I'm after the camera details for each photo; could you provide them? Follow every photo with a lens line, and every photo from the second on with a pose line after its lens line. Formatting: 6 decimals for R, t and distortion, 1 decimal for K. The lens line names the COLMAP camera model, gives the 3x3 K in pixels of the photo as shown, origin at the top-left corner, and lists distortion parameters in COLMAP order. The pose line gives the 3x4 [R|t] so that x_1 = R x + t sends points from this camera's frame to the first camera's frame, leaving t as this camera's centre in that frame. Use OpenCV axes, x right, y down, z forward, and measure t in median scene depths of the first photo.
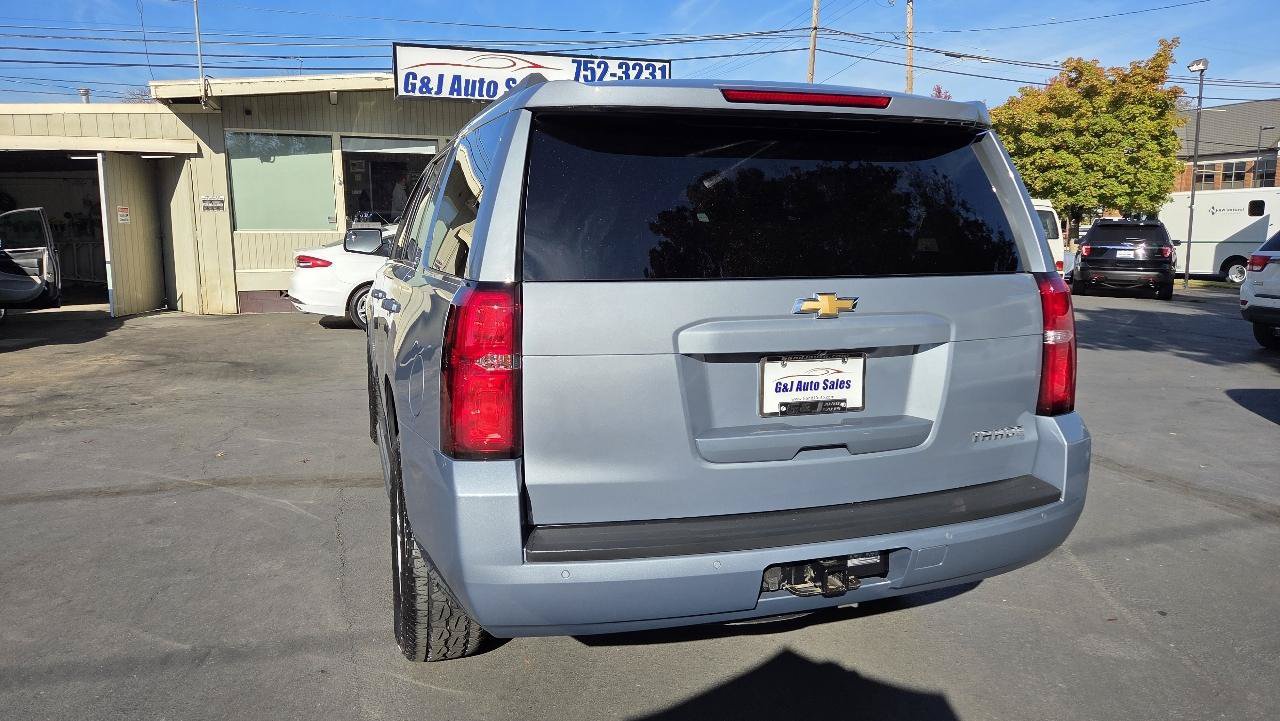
lens RADIAL K [[843.9, 0, 645.6], [0, 843.9, 349.5], [0, 0, 1]] dist [0.077066, -0.054730]
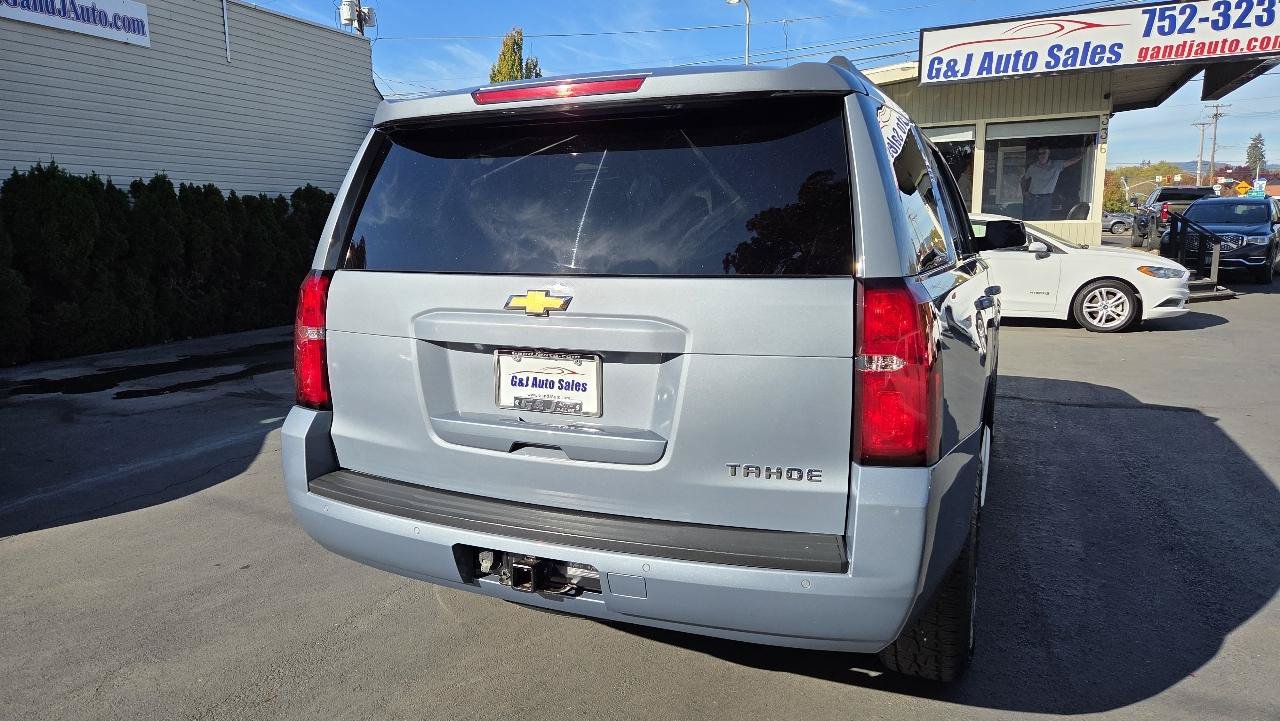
lens RADIAL K [[858.8, 0, 640.0], [0, 858.8, 360.5], [0, 0, 1]] dist [0.079868, -0.066484]
pose [[0.740922, 0.093829, -0.665004, 0.160758], [-0.081390, 0.995439, 0.049770, -0.007368], [0.666641, 0.017249, 0.745180, 0.055123]]
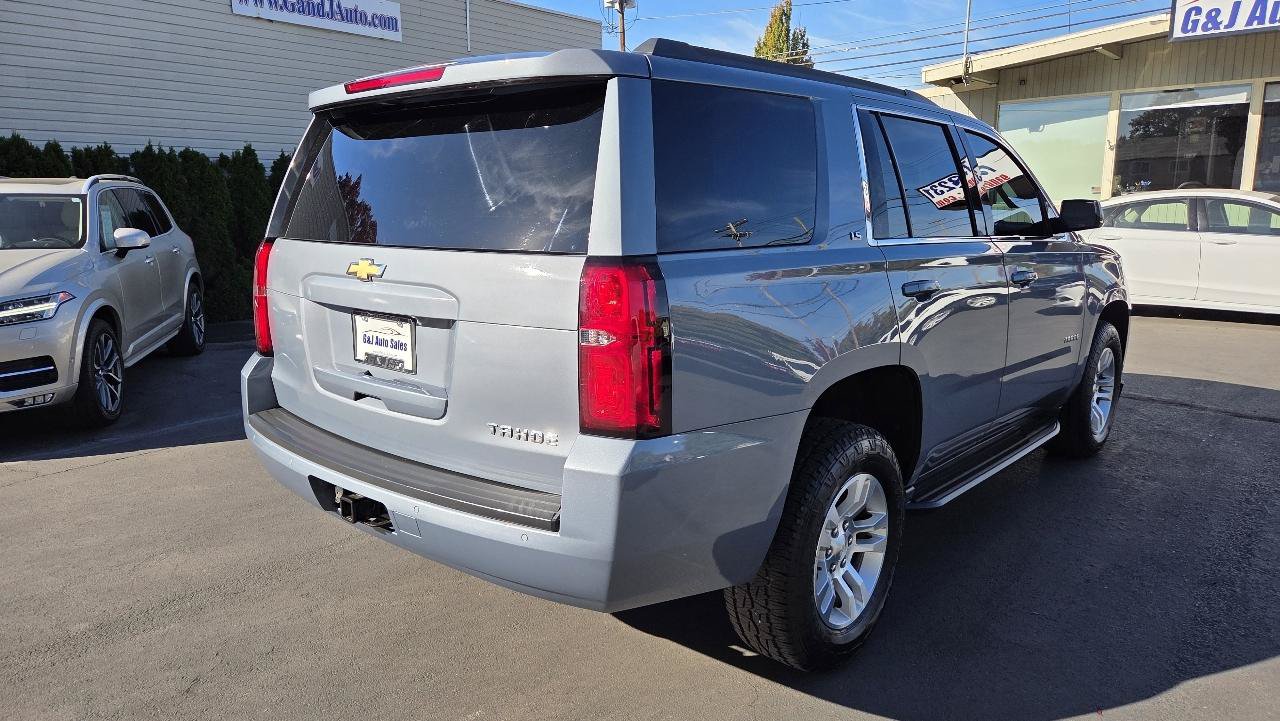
lens RADIAL K [[870.0, 0, 636.7], [0, 870.0, 358.1], [0, 0, 1]] dist [0.059917, -0.048393]
pose [[0.503991, 0.148100, -0.850917, 0.229820], [-0.116732, 0.987830, 0.102790, -0.016078], [0.855784, 0.047524, 0.515146, 0.118140]]
